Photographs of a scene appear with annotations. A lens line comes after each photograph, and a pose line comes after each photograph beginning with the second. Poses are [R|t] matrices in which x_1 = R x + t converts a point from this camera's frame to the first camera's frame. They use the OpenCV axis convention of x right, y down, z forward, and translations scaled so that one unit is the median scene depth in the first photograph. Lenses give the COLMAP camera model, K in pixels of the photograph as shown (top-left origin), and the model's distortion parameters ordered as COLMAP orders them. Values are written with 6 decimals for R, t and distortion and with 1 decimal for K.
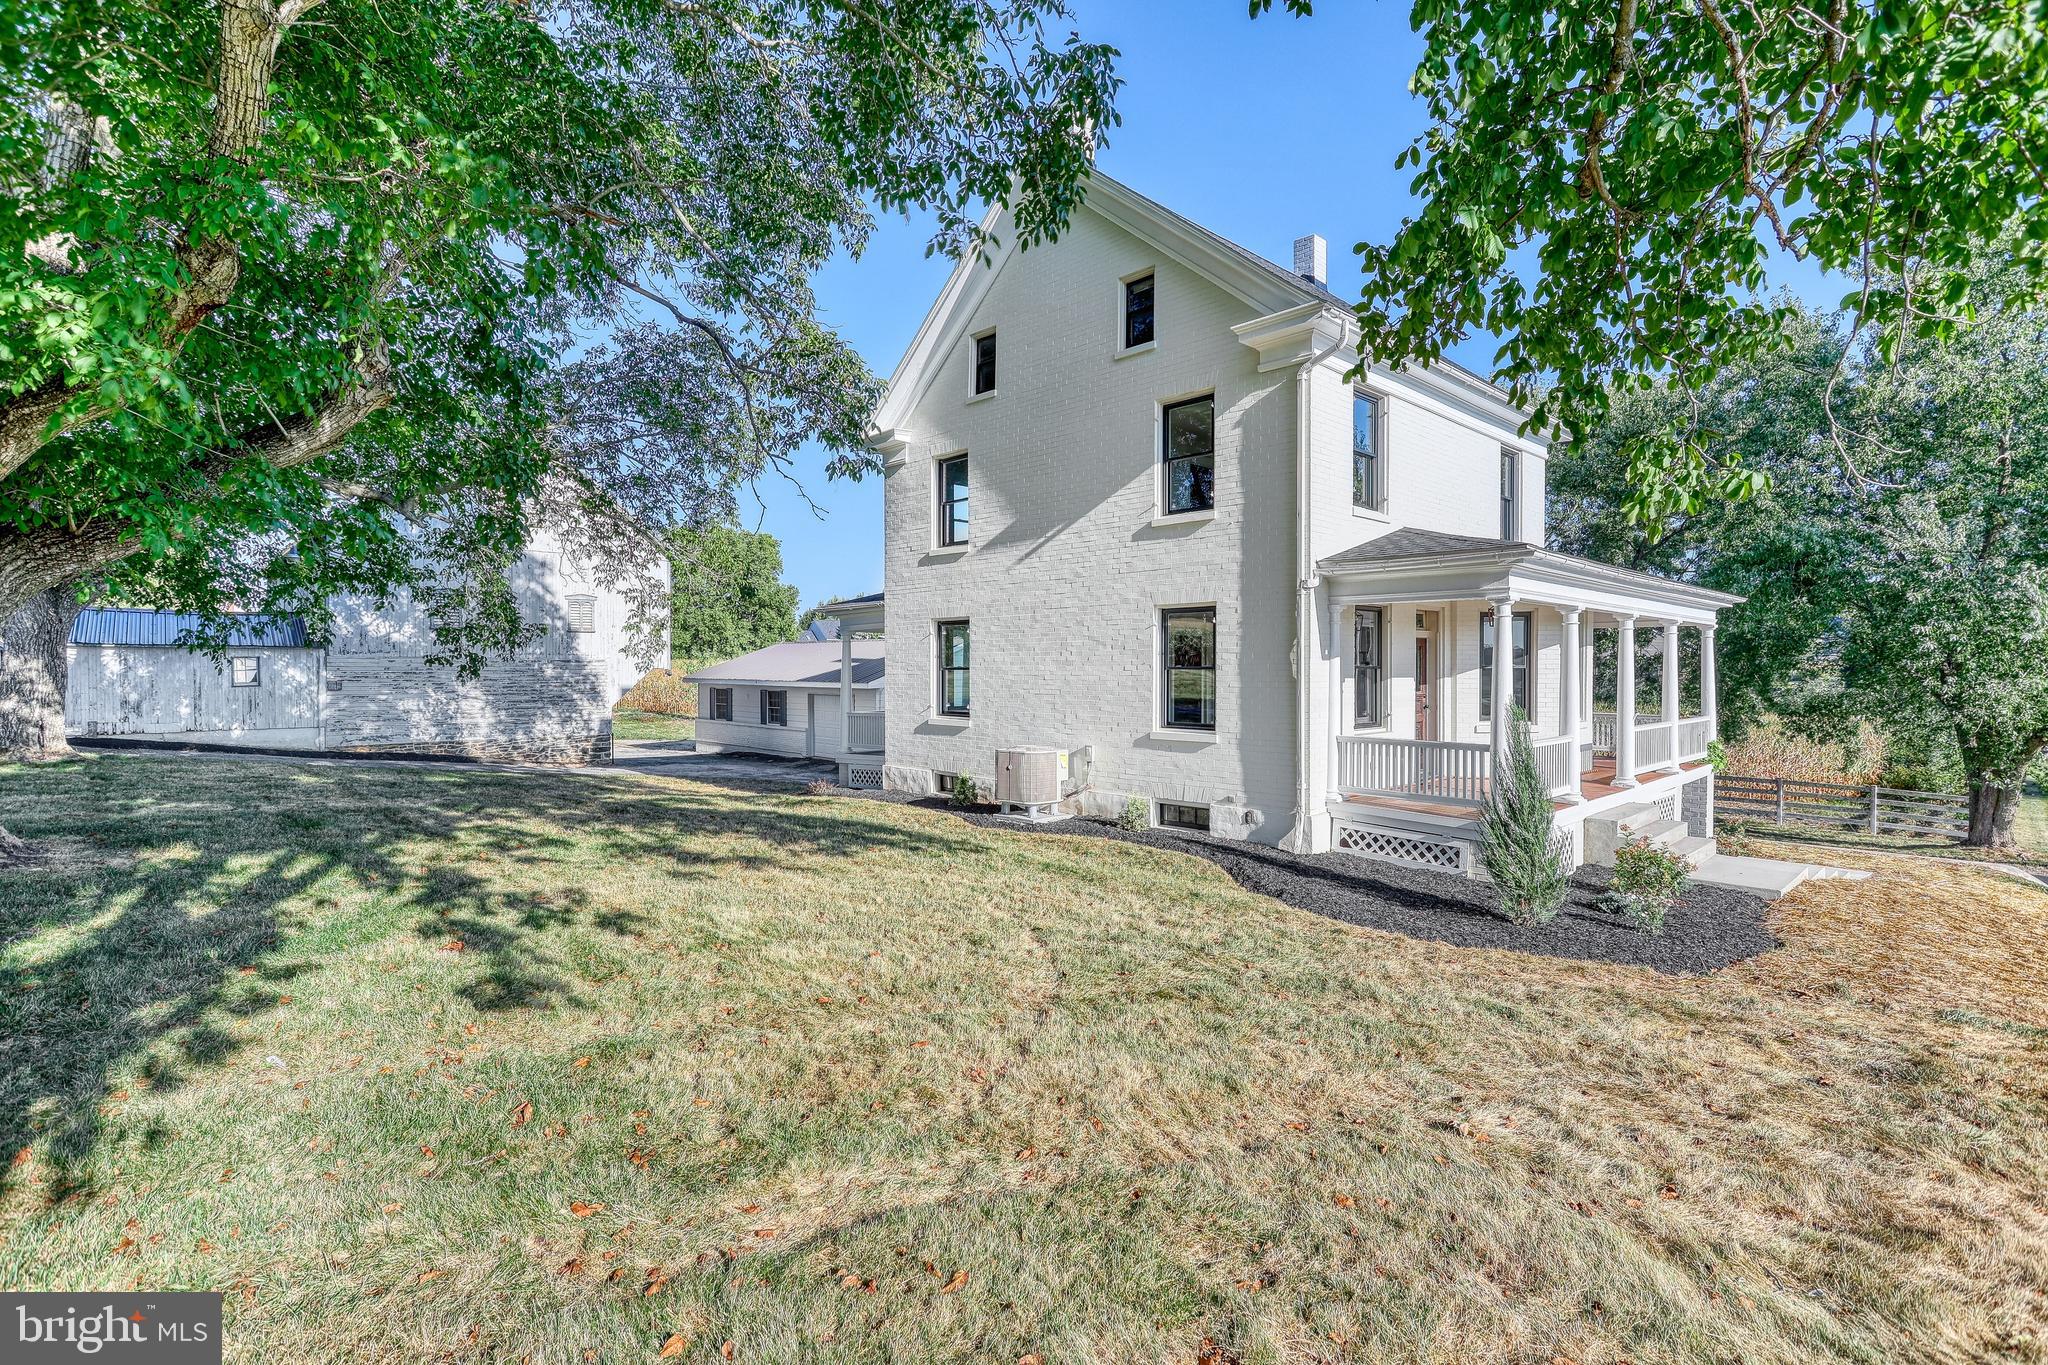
lens RADIAL K [[989.1, 0, 1024.0], [0, 989.1, 682.5], [0, 0, 1]] dist [-0.000406, -0.000168]
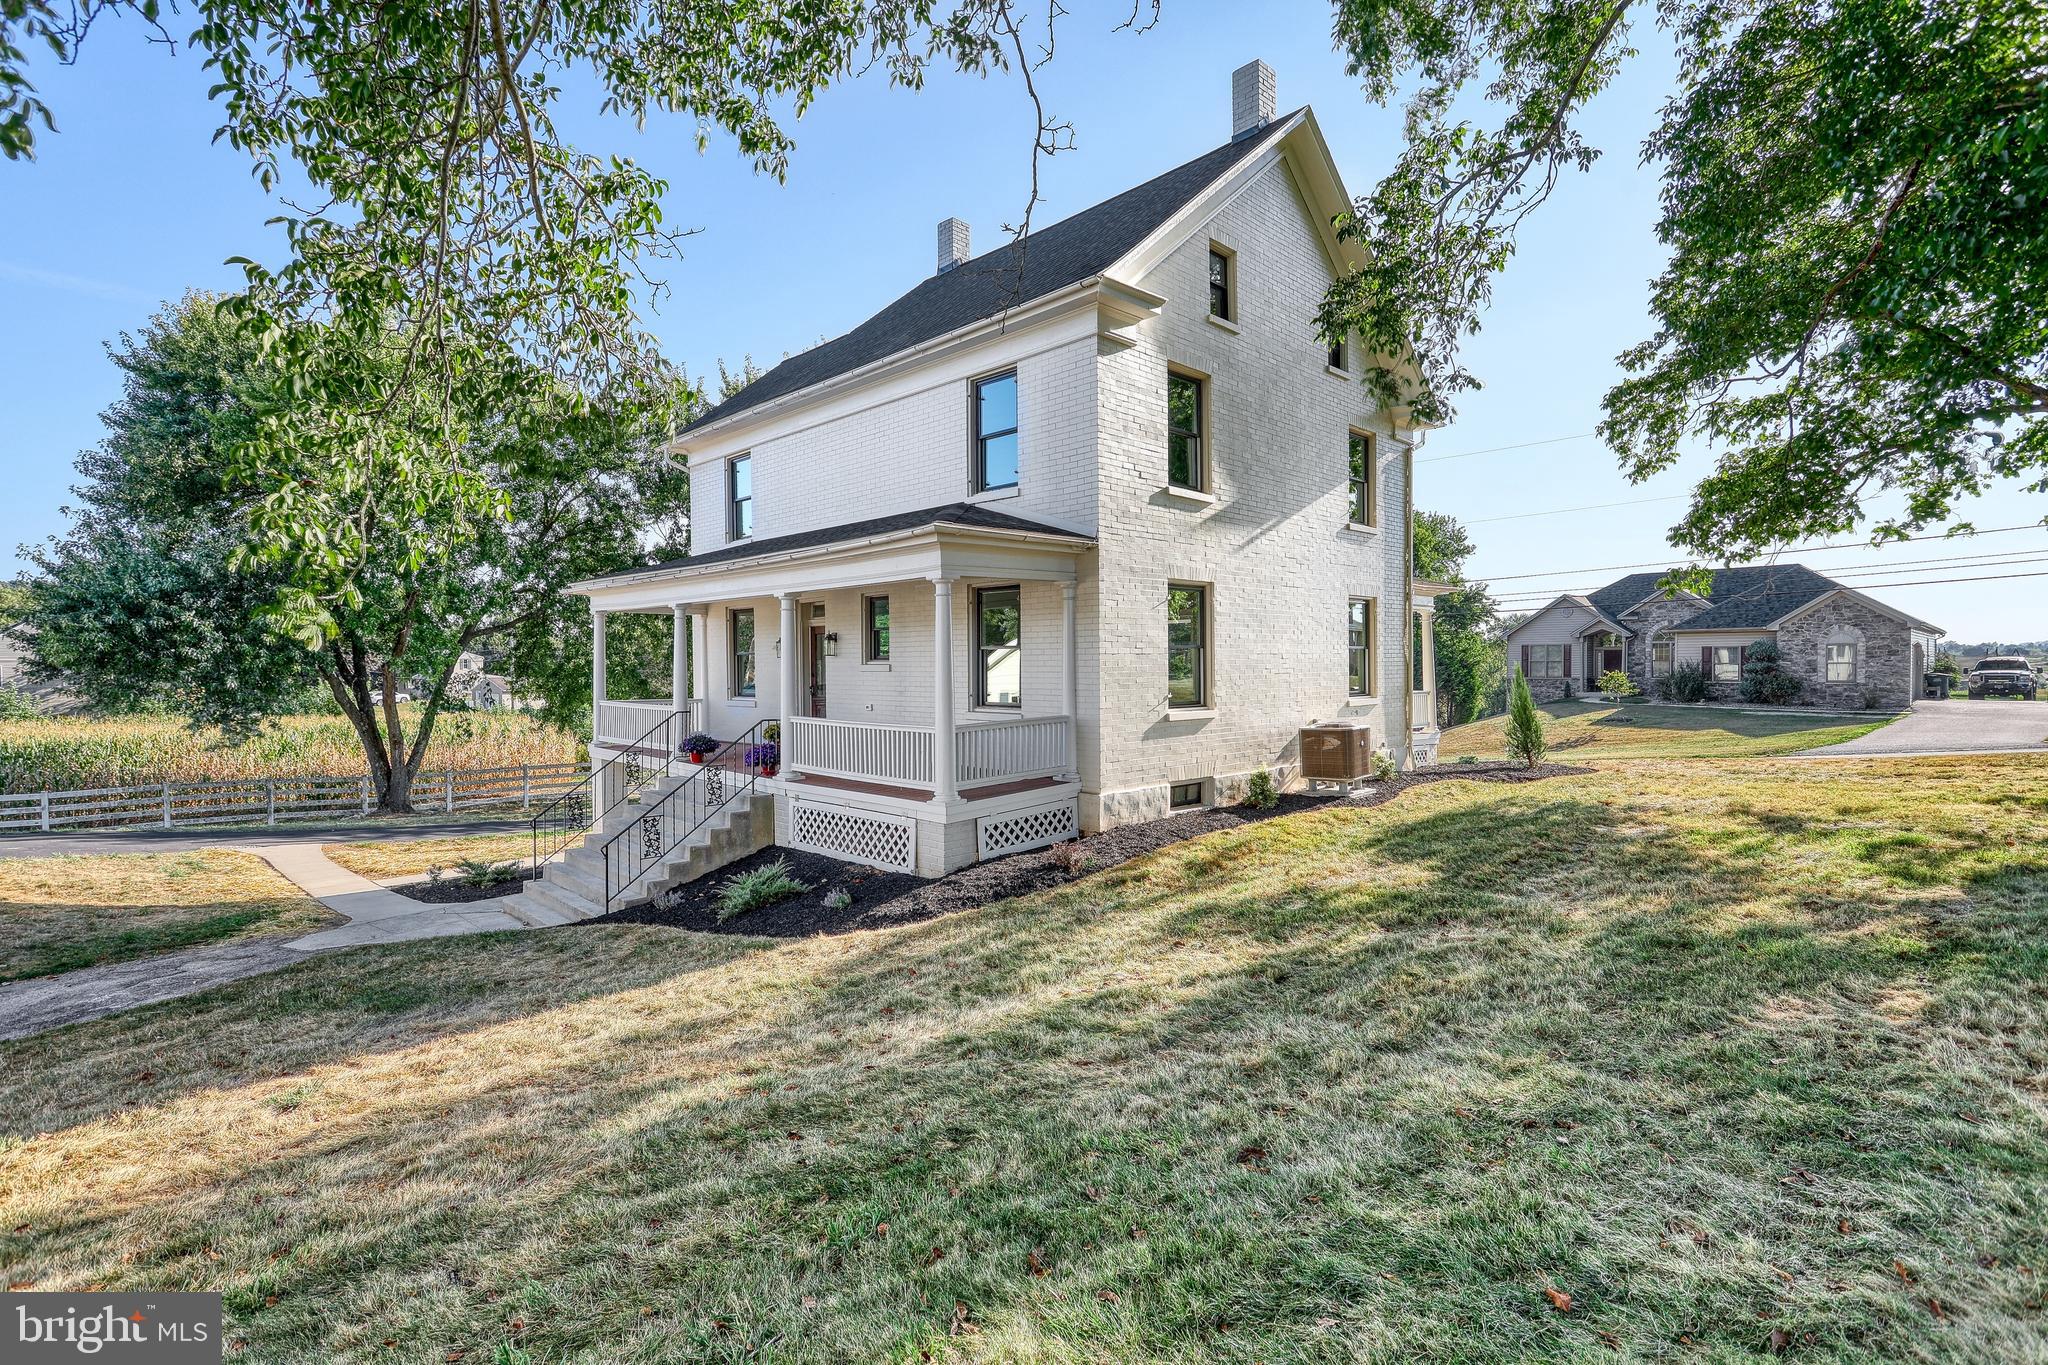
lens RADIAL K [[989.1, 0, 1024.0], [0, 989.1, 682.5], [0, 0, 1]] dist [-0.000406, -0.000168]
pose [[-0.034217, -0.020357, 0.999207, -1.037041], [0.020035, 0.999578, 0.021051, -0.005450], [-0.999214, 0.020739, -0.033795, 1.412730]]
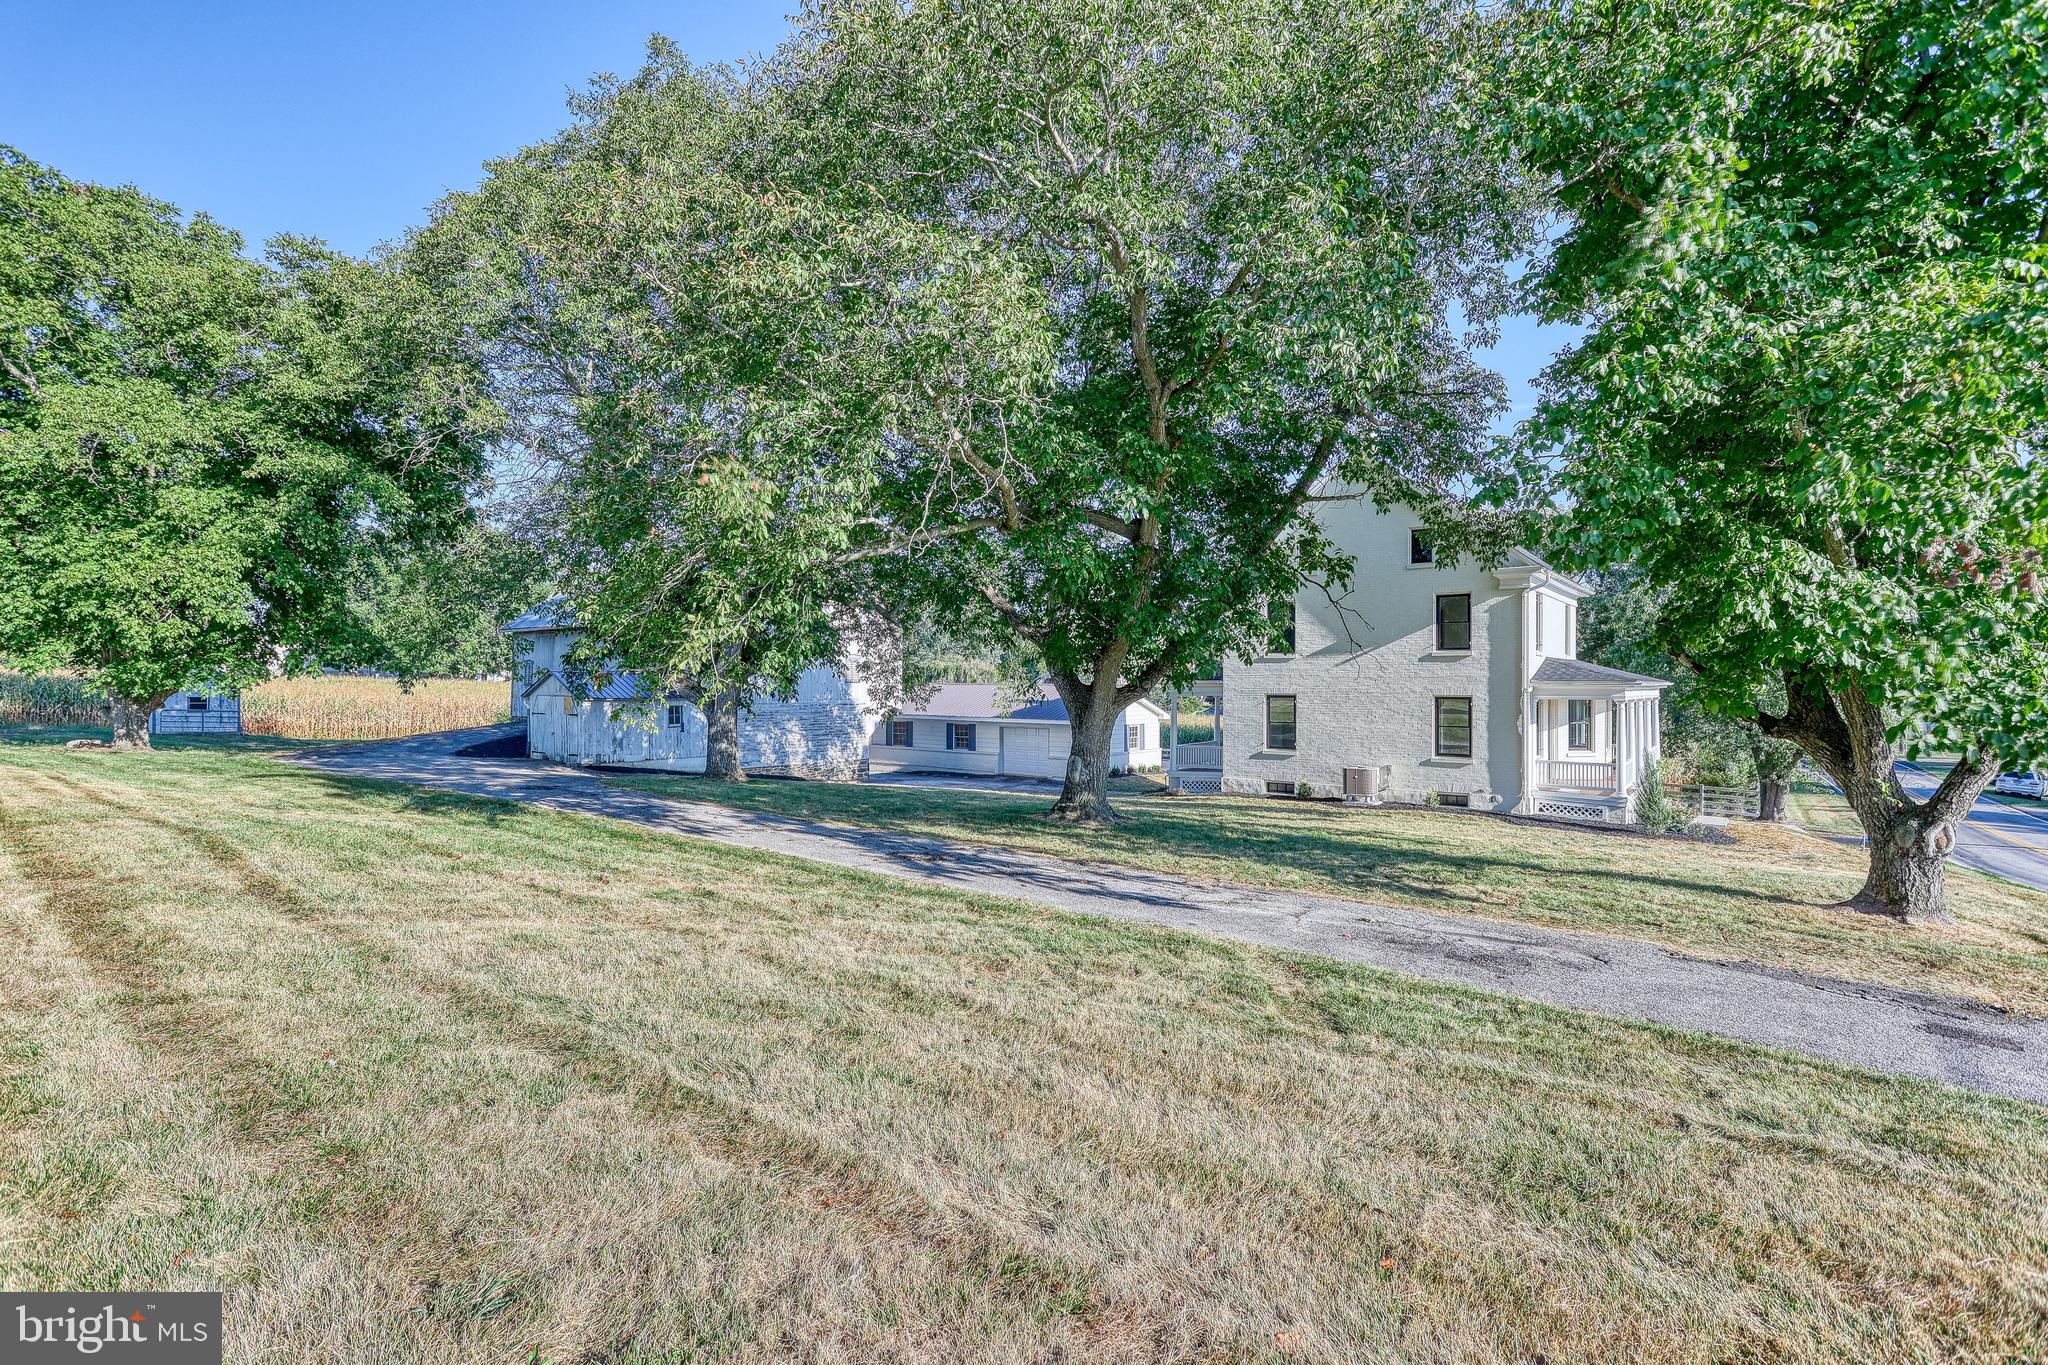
lens RADIAL K [[989.1, 0, 1024.0], [0, 989.1, 682.5], [0, 0, 1]] dist [-0.000406, -0.000168]
pose [[0.987935, 0.003227, 0.154838, -0.980386], [-0.000920, 0.999888, -0.014965, -0.071248], [-0.154869, 0.014641, 0.987827, -0.836861]]
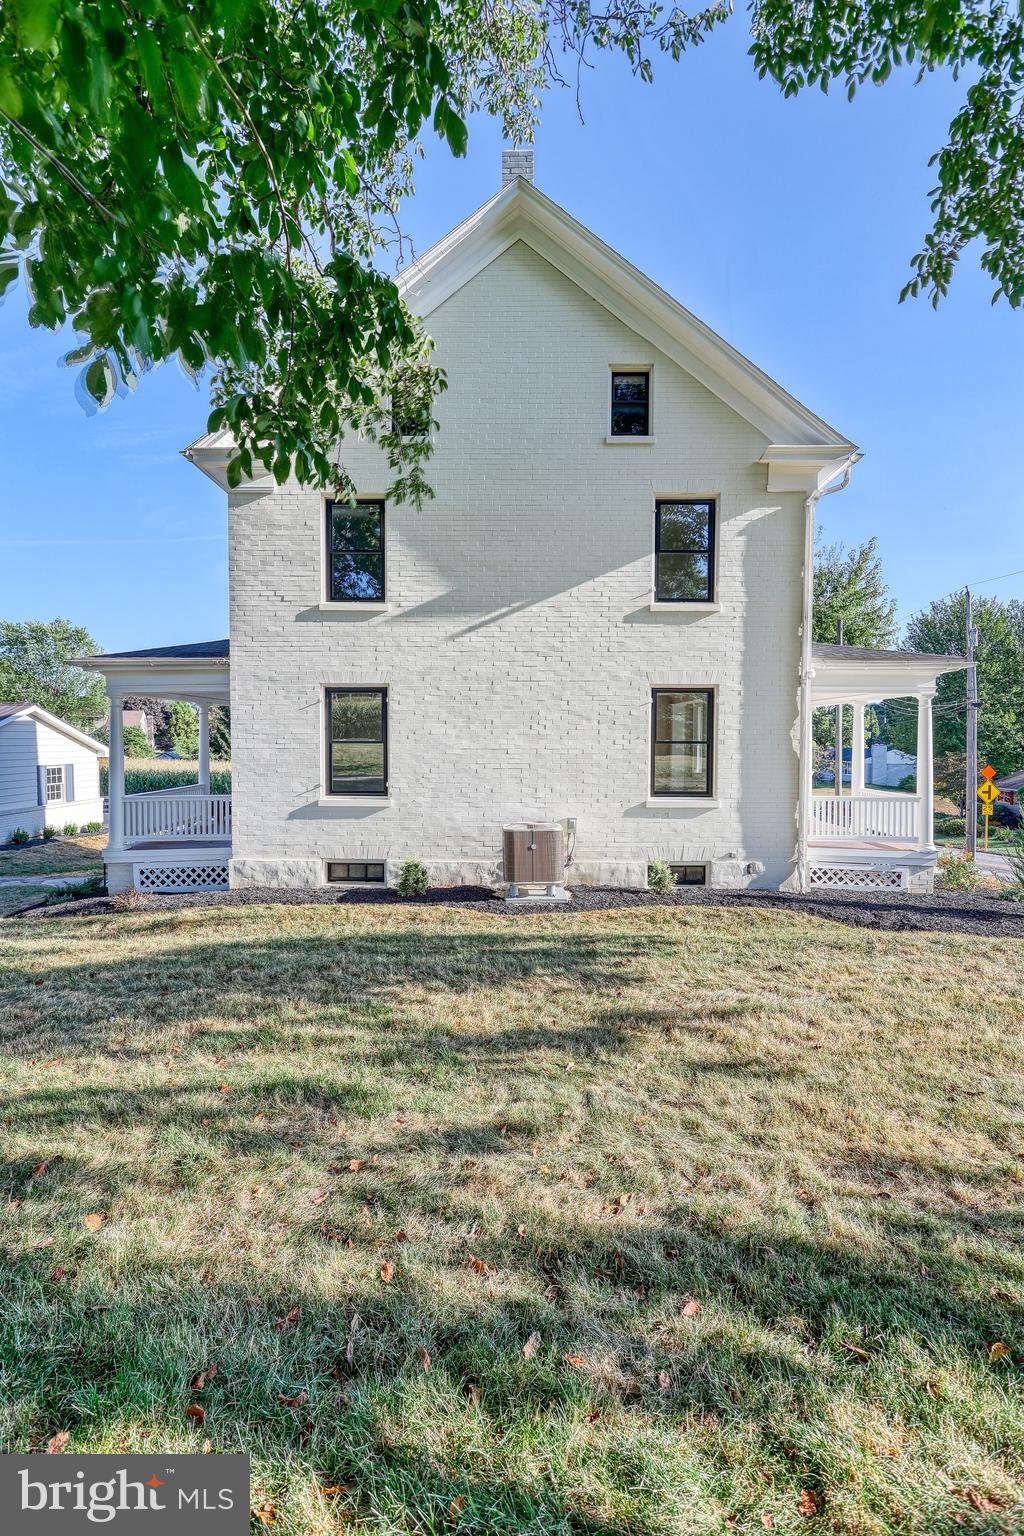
lens RADIAL K [[711.1, 0, 512.0], [0, 711.1, 768.0], [0, 0, 1]] dist [0.003803, 0.000146]
pose [[0.695607, -0.022763, 0.718062, -0.526848], [0.006082, 0.999649, 0.025798, -0.007135], [-0.718397, -0.013578, 0.695501, 0.556172]]
